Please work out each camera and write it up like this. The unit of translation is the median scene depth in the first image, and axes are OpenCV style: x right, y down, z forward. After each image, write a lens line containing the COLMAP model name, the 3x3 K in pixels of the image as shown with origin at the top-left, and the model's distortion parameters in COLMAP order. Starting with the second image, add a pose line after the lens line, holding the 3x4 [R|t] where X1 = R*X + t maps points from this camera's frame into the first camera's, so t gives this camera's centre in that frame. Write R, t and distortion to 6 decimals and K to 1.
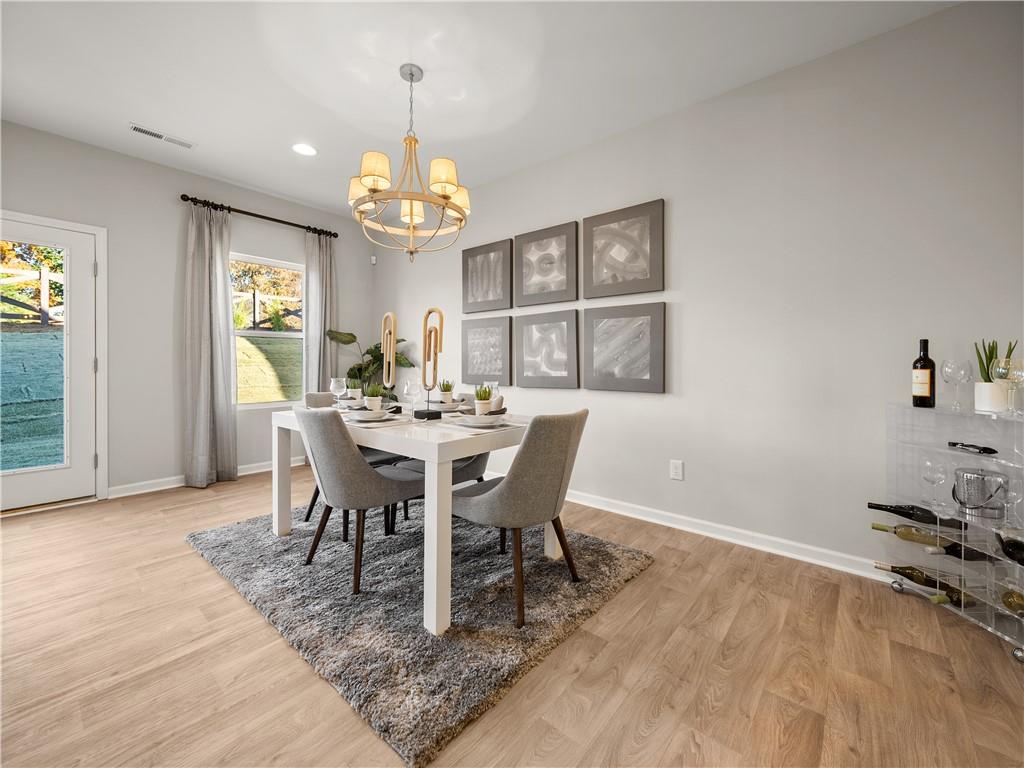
lens RADIAL K [[287.4, 0, 450.9], [0, 287.4, 379.2], [0, 0, 1]] dist [-0.000015, 0.000010]
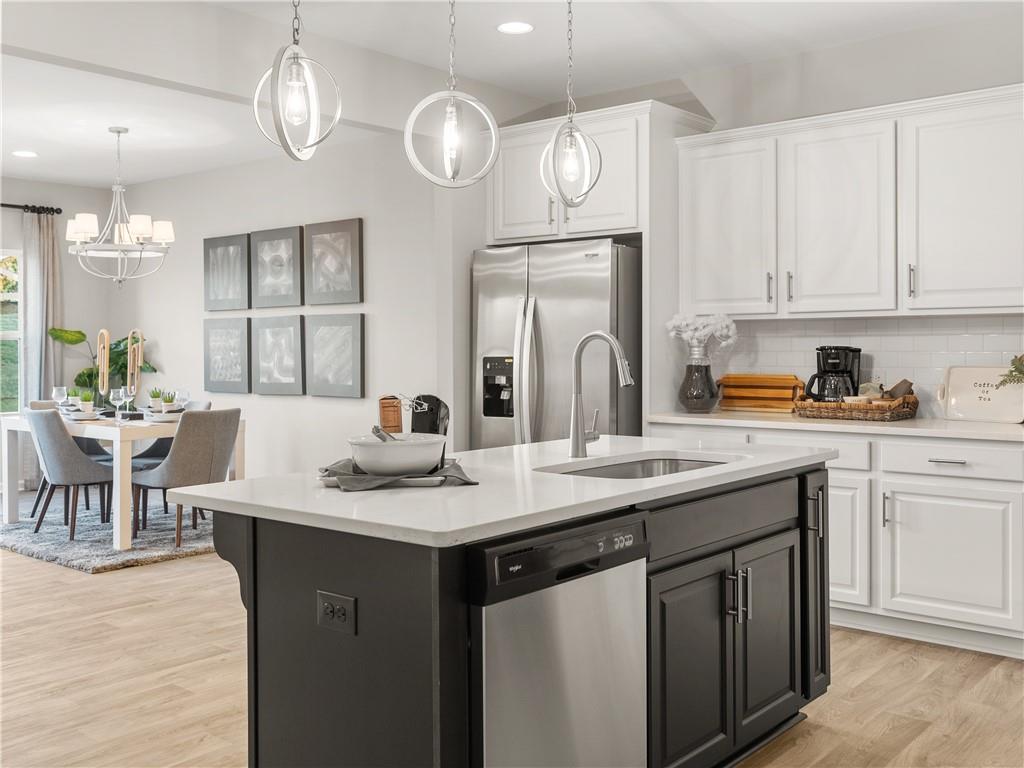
lens RADIAL K [[1018.7, 0, 493.9], [0, 1018.7, 382.3], [0, 0, 1]] dist [0.000608, 0.006725]
pose [[0.999951, -0.009701, 0.001913, 1.045008], [0.009703, 0.999952, -0.001095, -0.000902], [-0.001903, 0.001113, 0.999998, -2.404171]]
